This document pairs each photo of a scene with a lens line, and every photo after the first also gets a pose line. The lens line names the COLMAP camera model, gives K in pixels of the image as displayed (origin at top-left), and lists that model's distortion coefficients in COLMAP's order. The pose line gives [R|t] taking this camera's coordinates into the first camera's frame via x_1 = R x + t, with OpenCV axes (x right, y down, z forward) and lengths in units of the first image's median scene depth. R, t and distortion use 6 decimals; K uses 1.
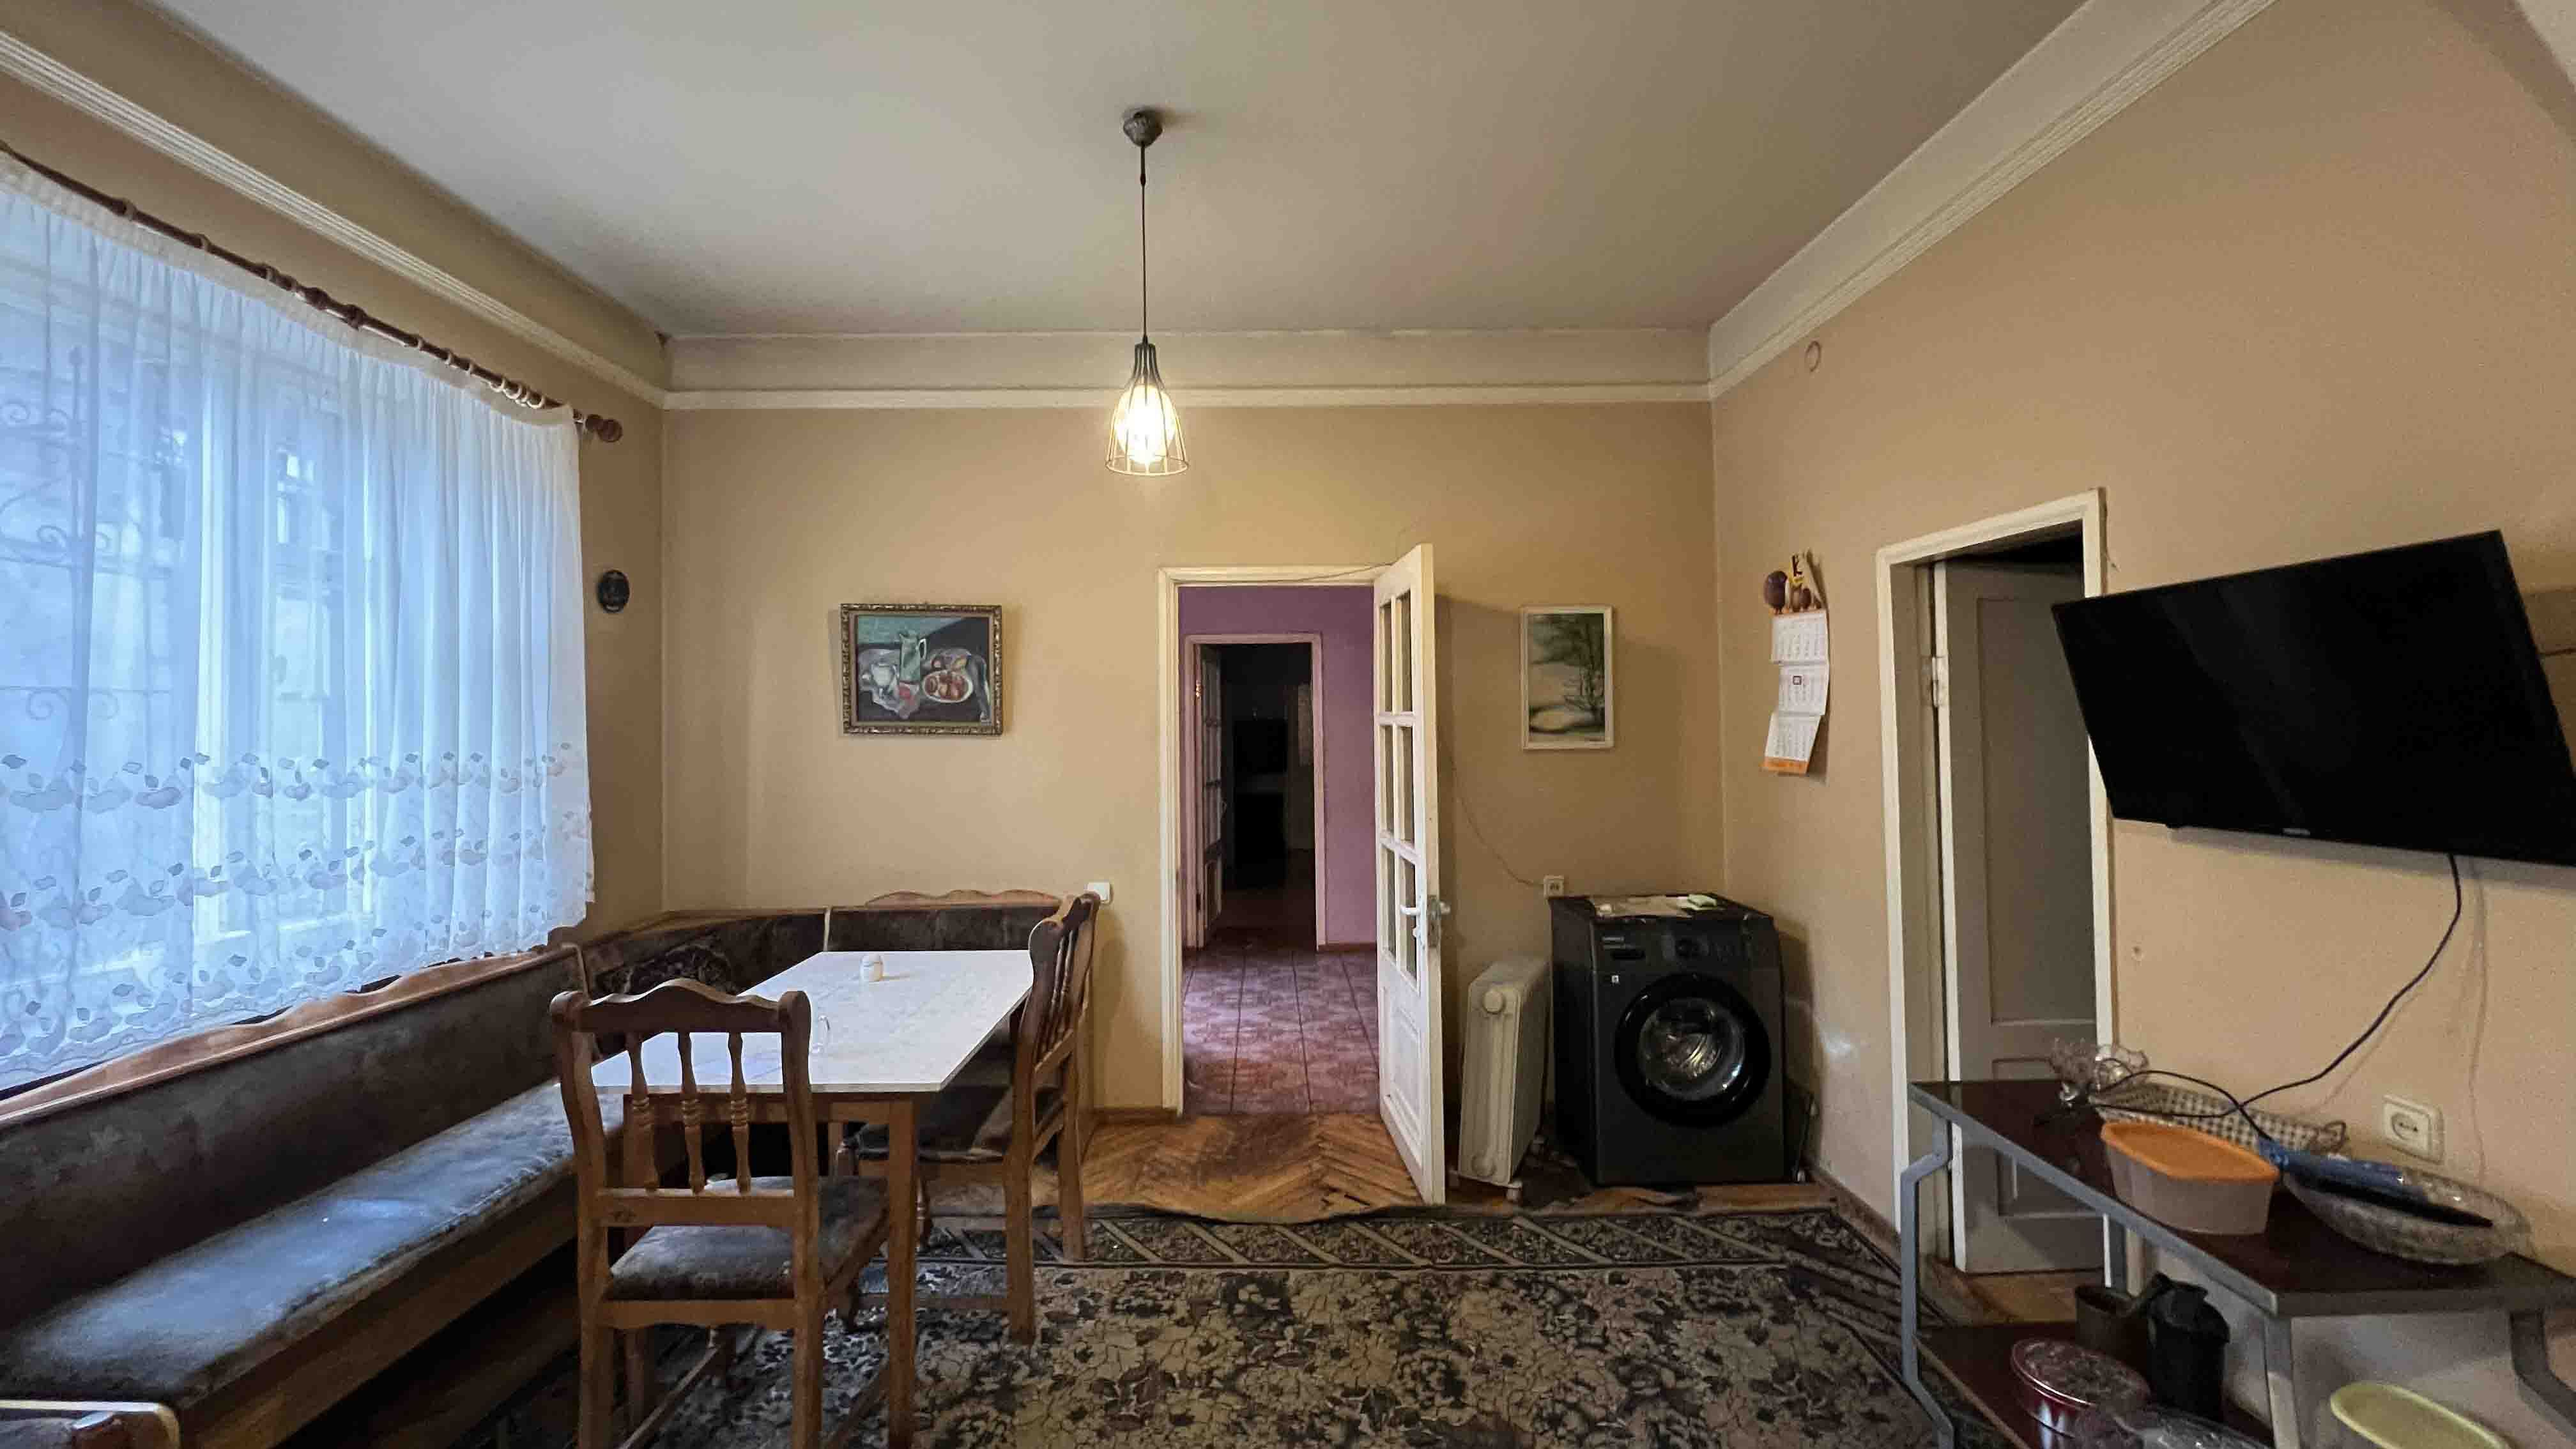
lens RADIAL K [[1040.7, 0, 1290.3], [0, 1040.7, 714.3], [0, 0, 1]] dist [-0.000631, -0.000246]
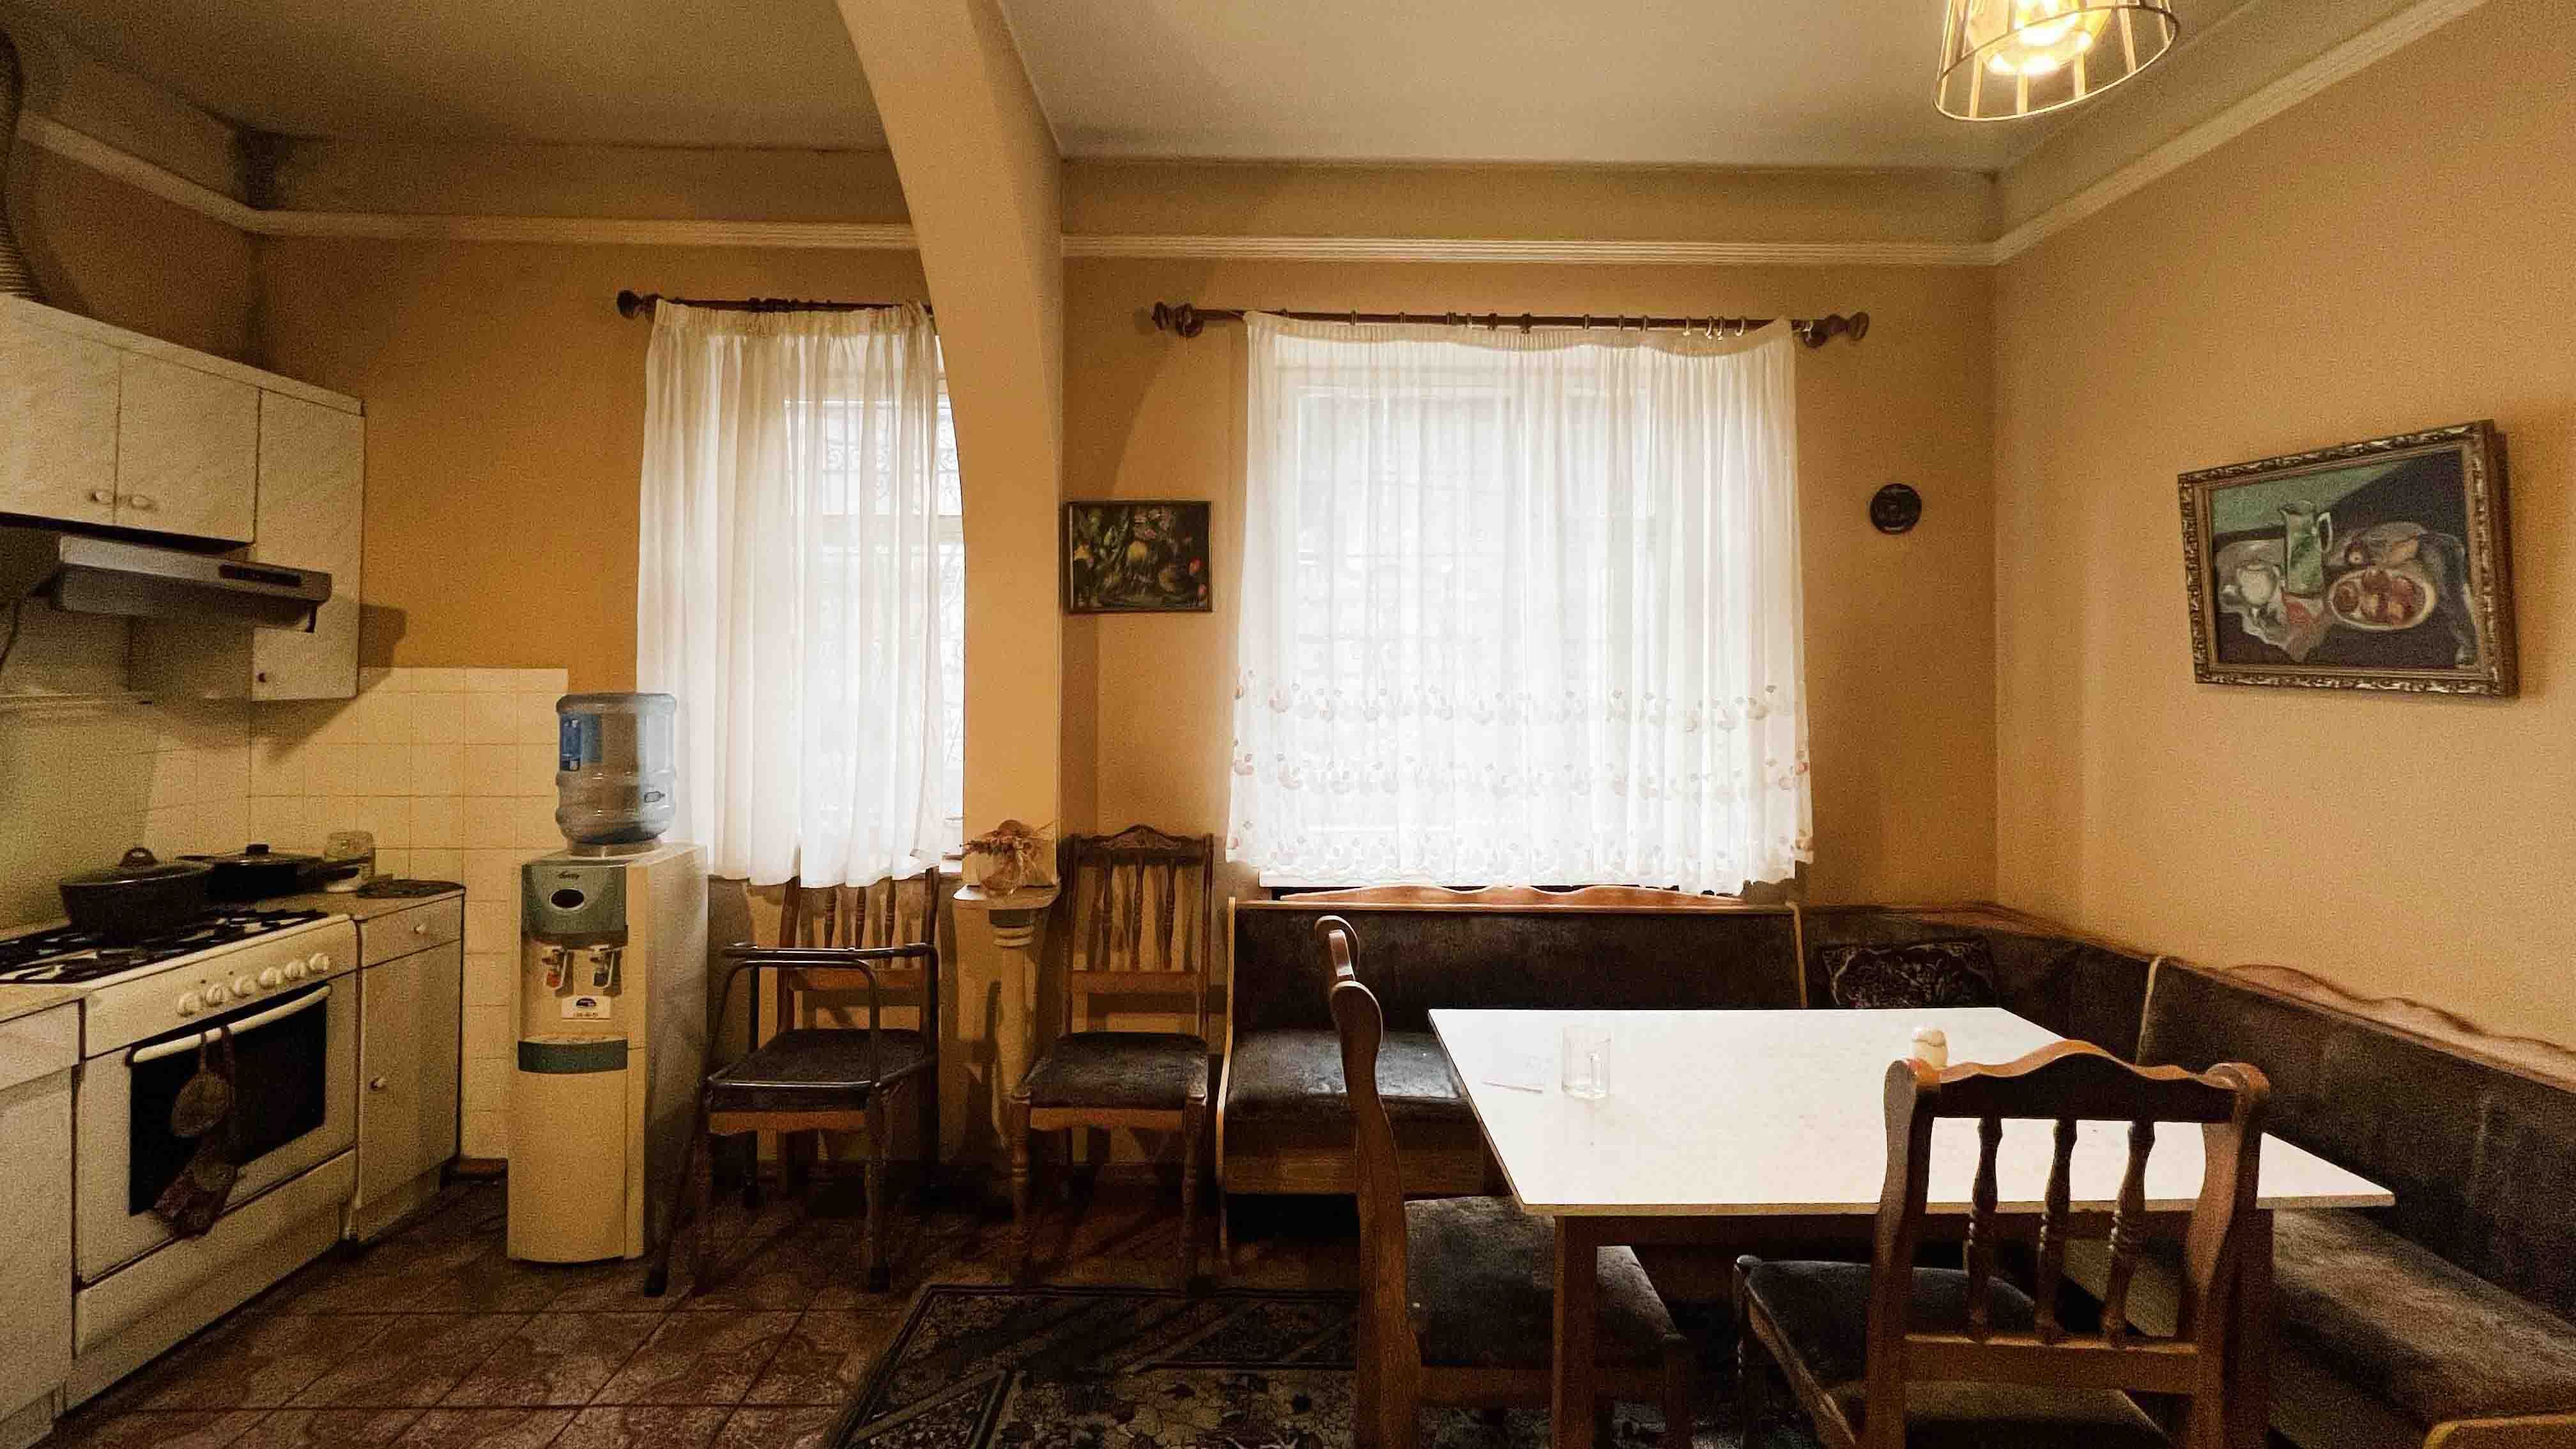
lens RADIAL K [[1040.7, 0, 1284.2], [0, 1040.7, 661.2], [0, 0, 1]] dist [-0.000631, -0.000246]
pose [[-0.004825, 0.010416, -0.999934, 0.193929], [0.008695, 0.999908, 0.010374, -0.005938], [0.999951, -0.008645, -0.004915, 0.466451]]
